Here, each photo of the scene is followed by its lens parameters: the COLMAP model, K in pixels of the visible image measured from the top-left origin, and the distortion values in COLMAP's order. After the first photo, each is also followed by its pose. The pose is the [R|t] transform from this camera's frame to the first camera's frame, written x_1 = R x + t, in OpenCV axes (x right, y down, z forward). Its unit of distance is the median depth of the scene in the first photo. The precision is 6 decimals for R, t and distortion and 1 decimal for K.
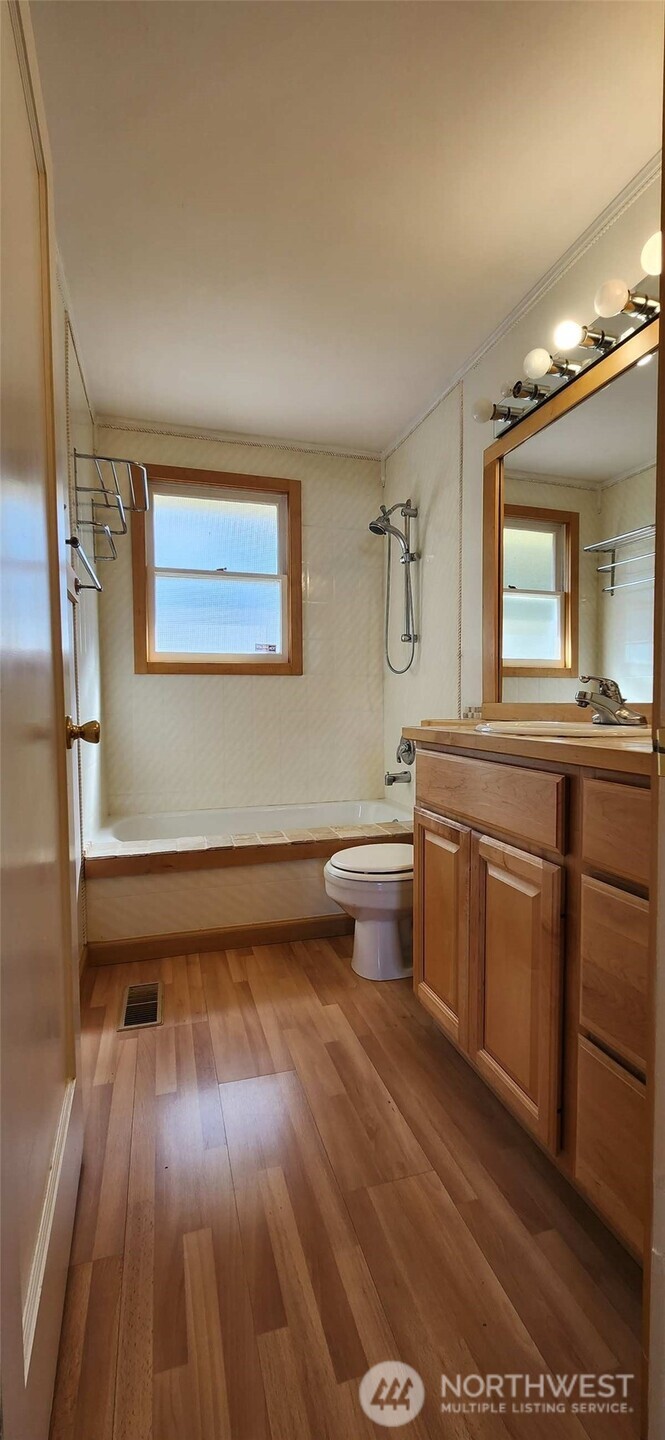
lens RADIAL K [[584.7, 0, 330.6], [0, 584.7, 727.2], [0, 0, 1]] dist [0.002059, -0.003453]
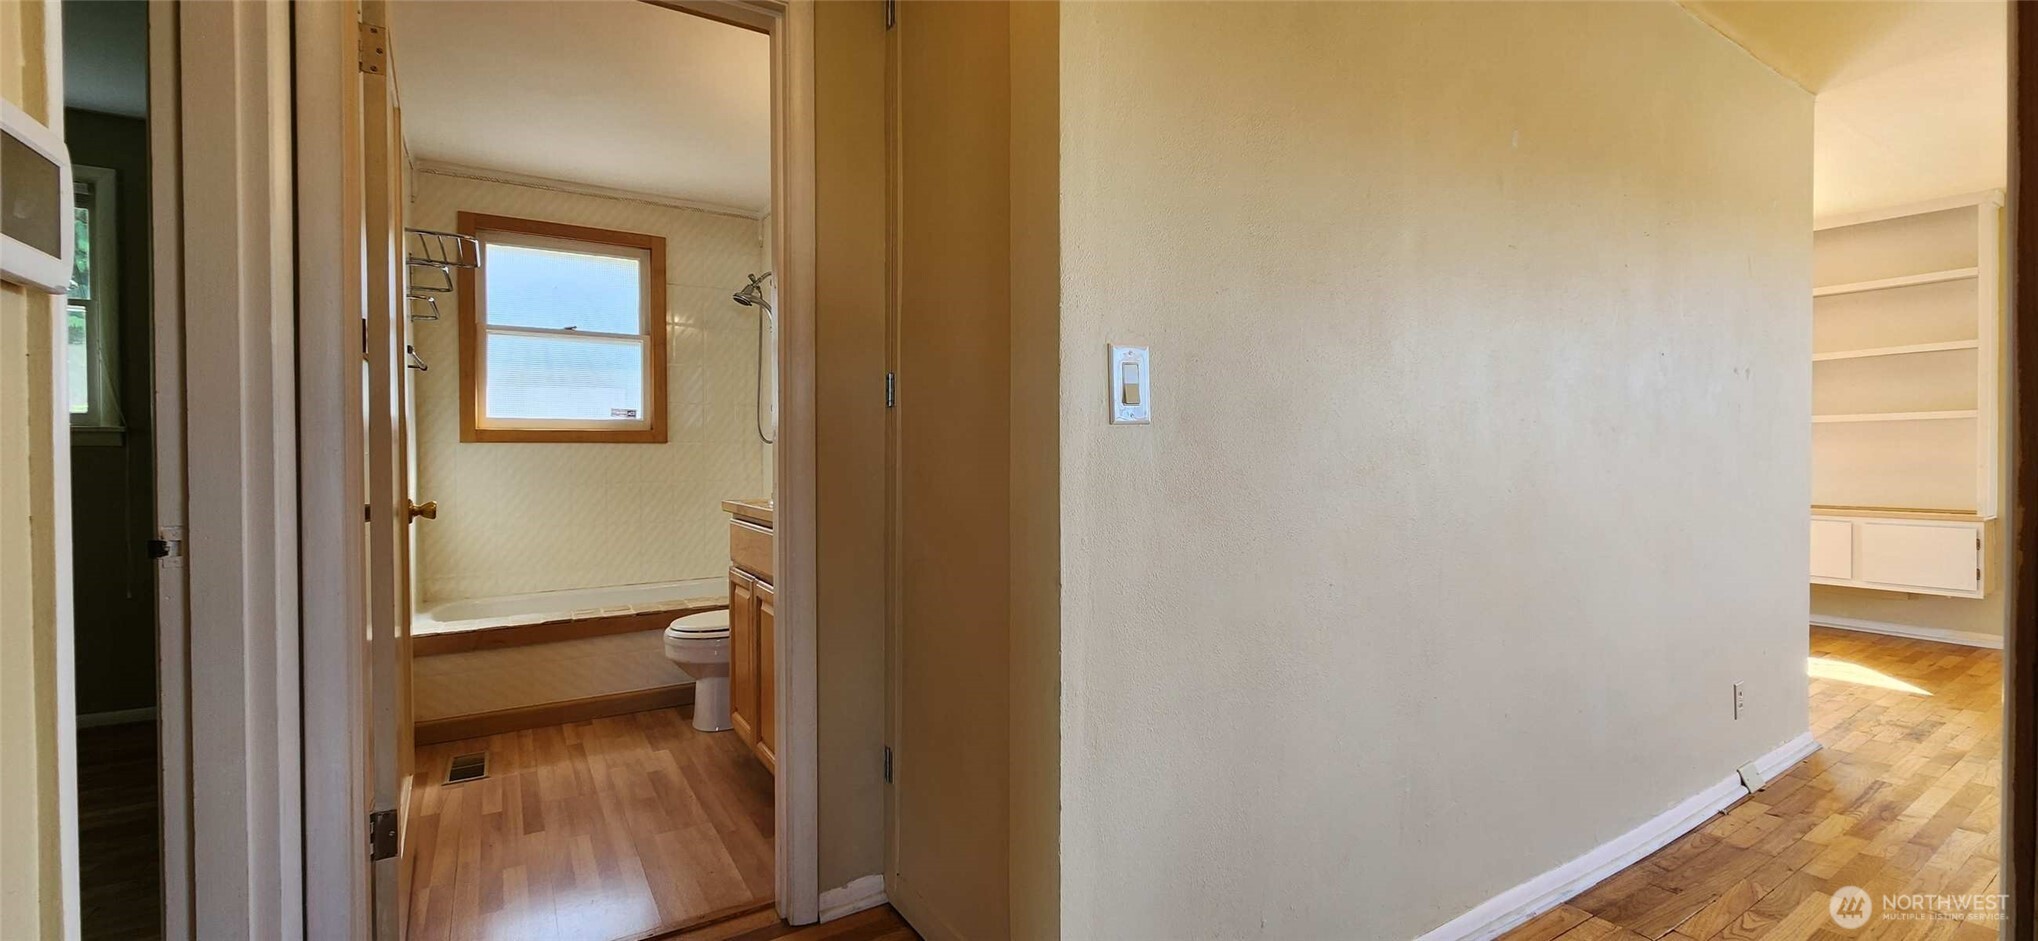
lens RADIAL K [[827.5, 0, 1026.7], [0, 827.5, 461.2], [0, 0, 1]] dist [0.002059, -0.003453]
pose [[0.959093, -0.000189, 0.283091, 0.158822], [0.010119, 0.999384, -0.033616, -0.012514], [-0.282911, 0.035106, 0.958504, -0.525733]]
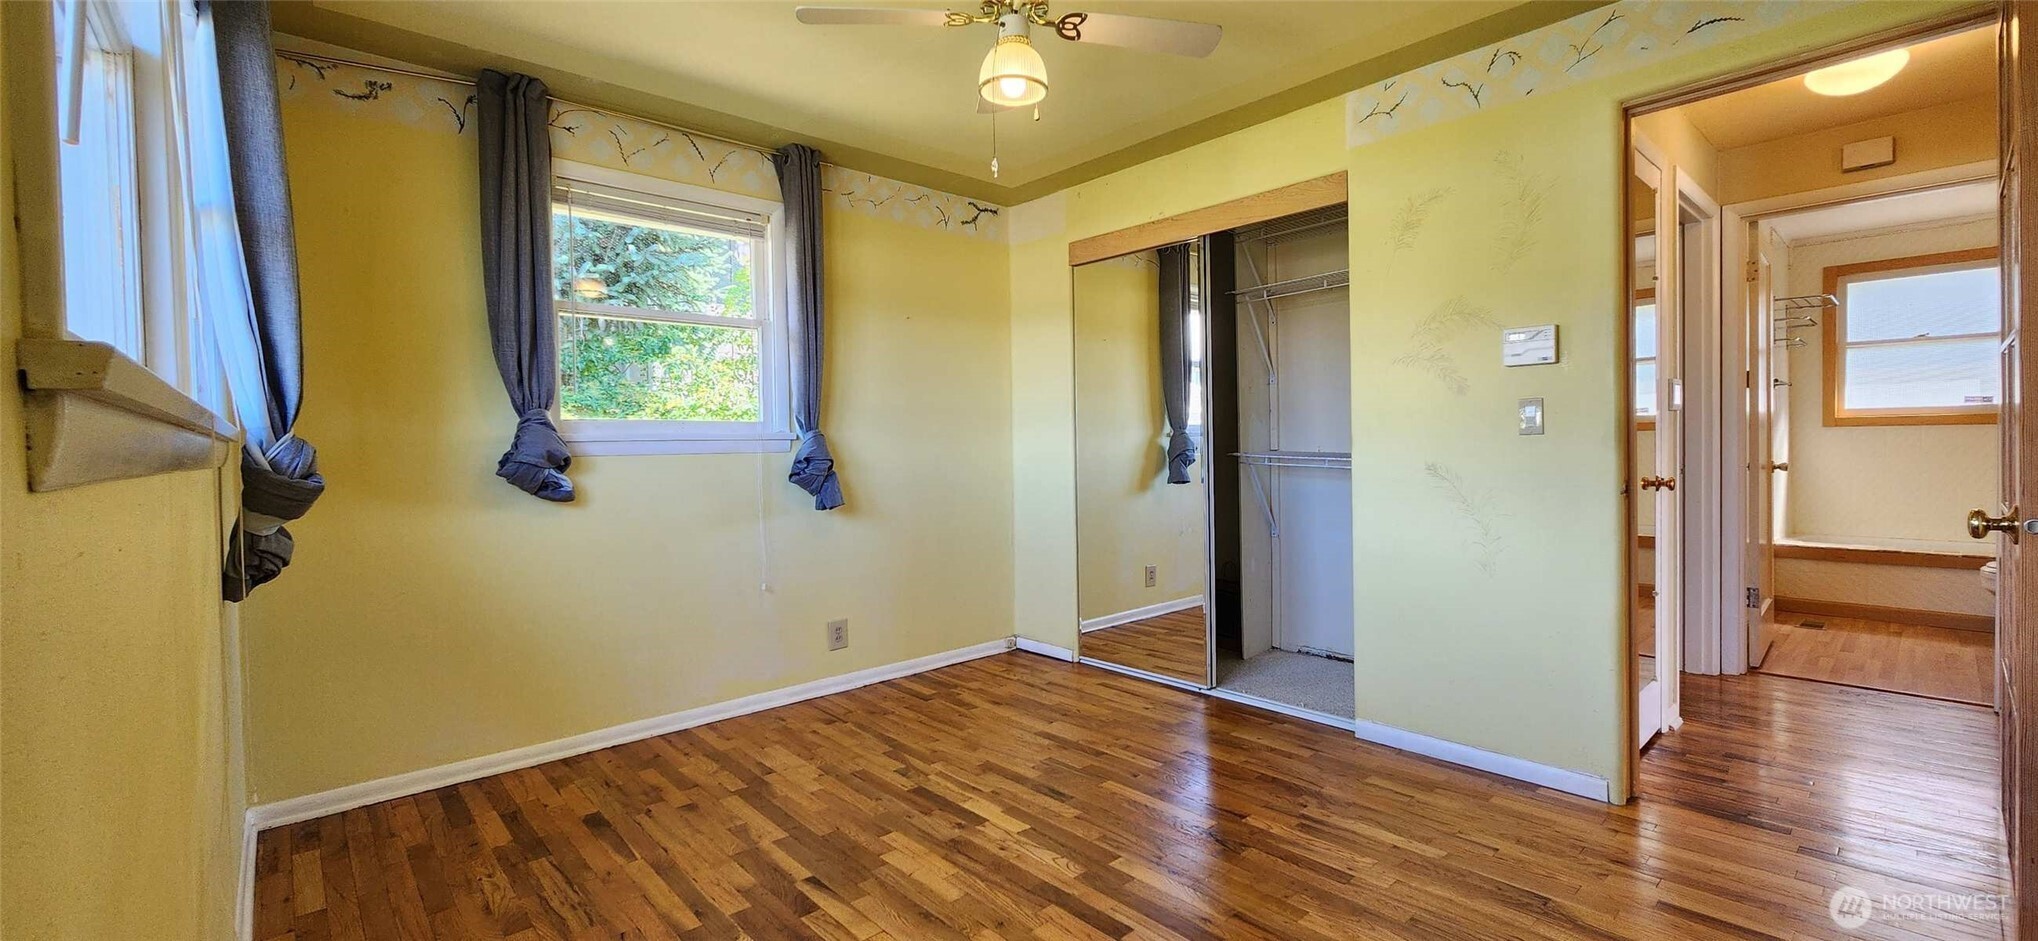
lens RADIAL K [[827.5, 0, 1026.7], [0, 827.5, 461.2], [0, 0, 1]] dist [0.002059, -0.003453]
pose [[0.436948, 0.022629, -0.899202, 0.621975], [-0.029913, 0.999496, 0.010617, 0.020205], [0.898989, 0.022258, 0.437405, -1.584464]]
